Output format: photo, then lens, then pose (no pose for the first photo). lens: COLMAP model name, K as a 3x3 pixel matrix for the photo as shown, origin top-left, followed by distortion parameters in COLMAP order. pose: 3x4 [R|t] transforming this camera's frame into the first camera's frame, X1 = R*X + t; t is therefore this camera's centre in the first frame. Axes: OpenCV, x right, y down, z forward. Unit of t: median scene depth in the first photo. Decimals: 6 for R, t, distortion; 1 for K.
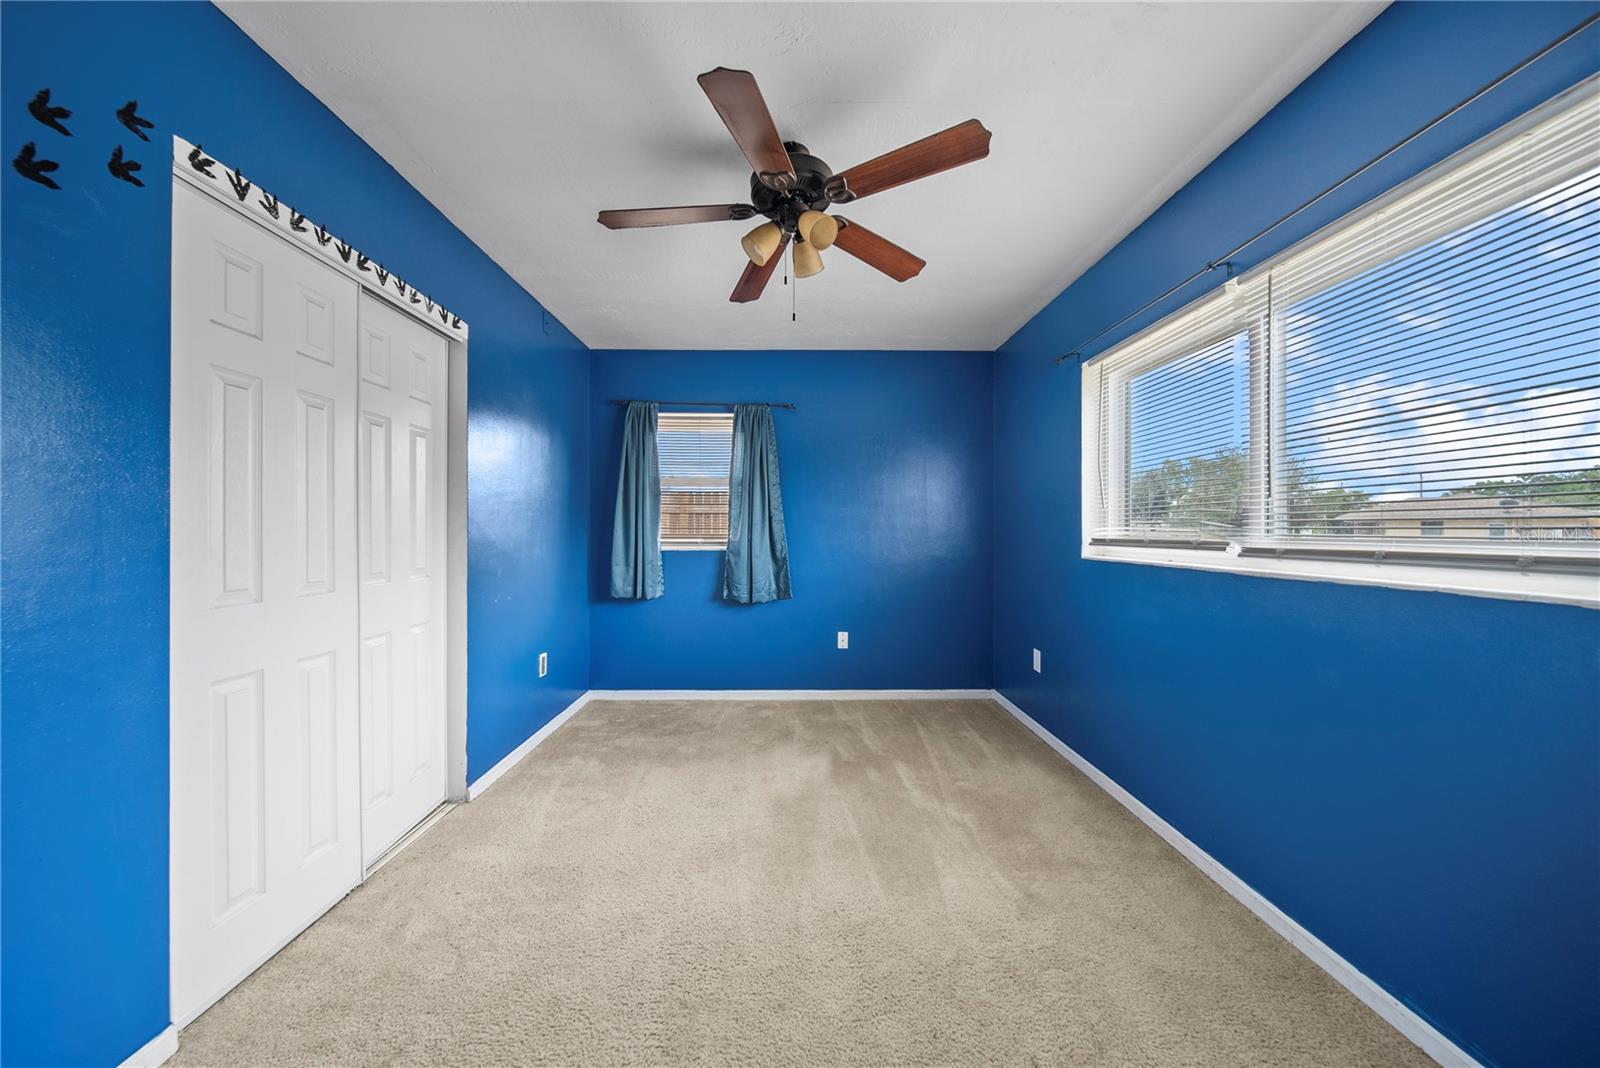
lens RADIAL K [[574.2, 0, 795.6], [0, 574.2, 531.2], [0, 0, 1]] dist [-0.000014, -0.001343]
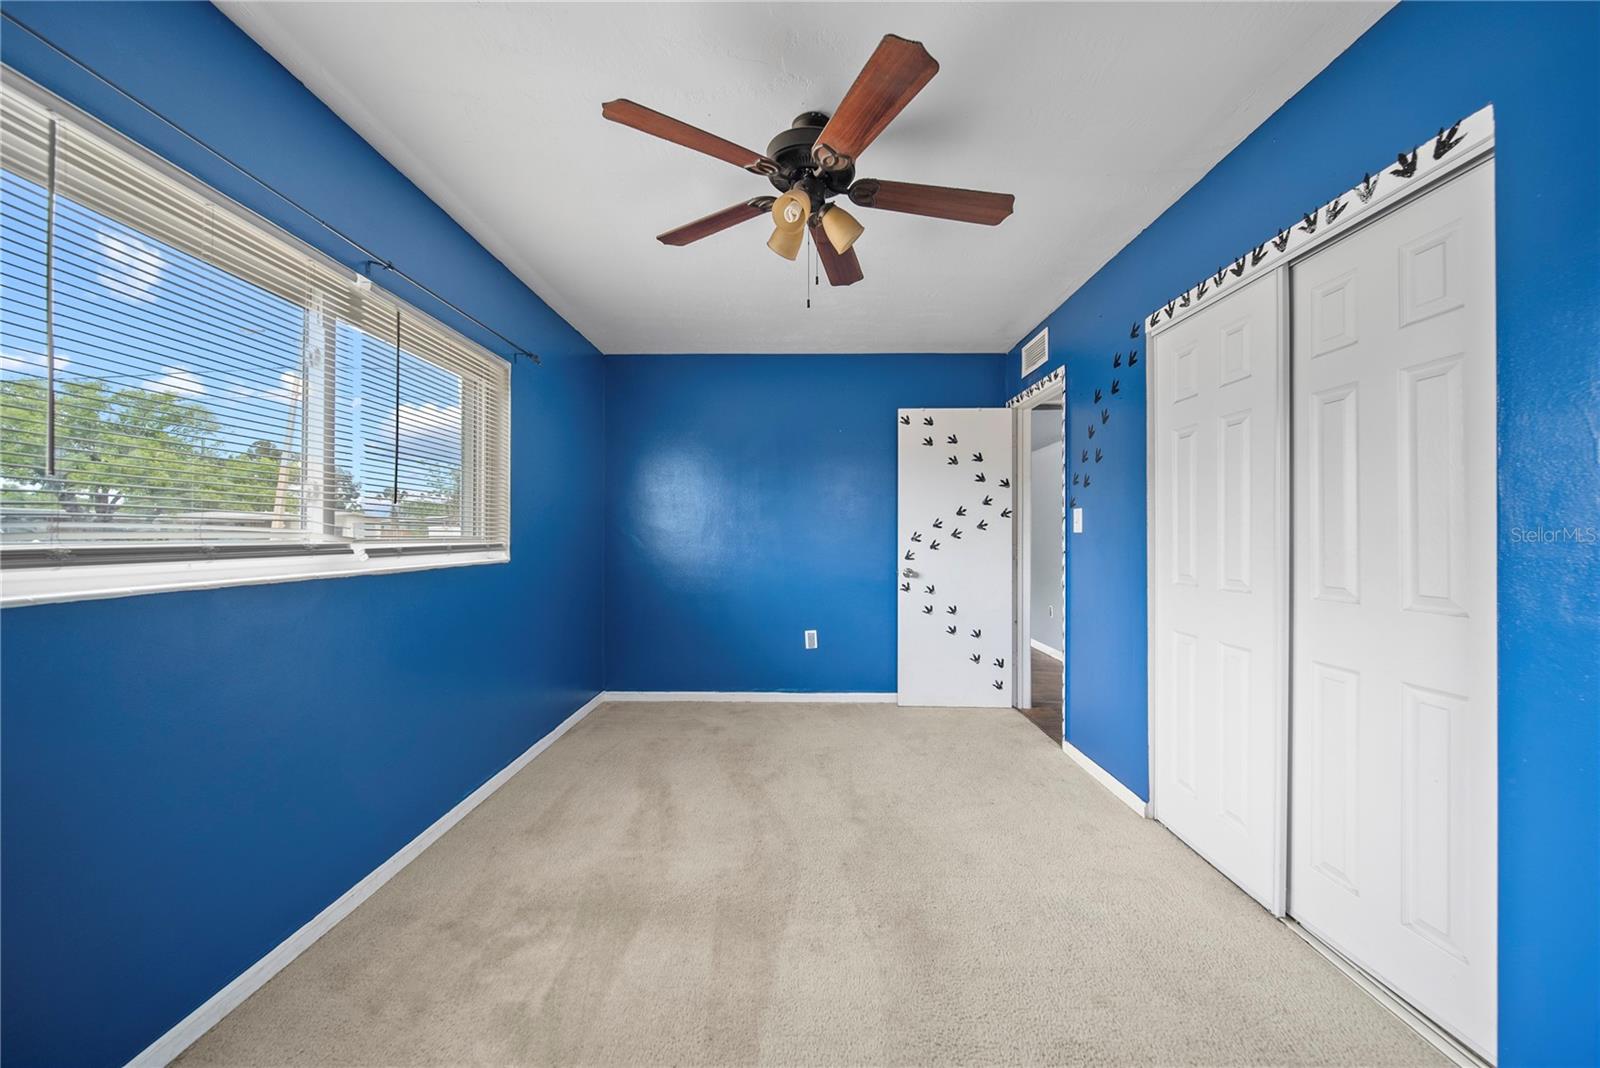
lens RADIAL K [[574.2, 0, 795.6], [0, 574.2, 531.2], [0, 0, 1]] dist [-0.000014, -0.001343]
pose [[-0.999748, -0.002355, 0.022329, -0.002888], [-0.002504, 0.999975, -0.006632, 0.002685], [-0.022313, -0.006686, -0.999729, 2.119298]]
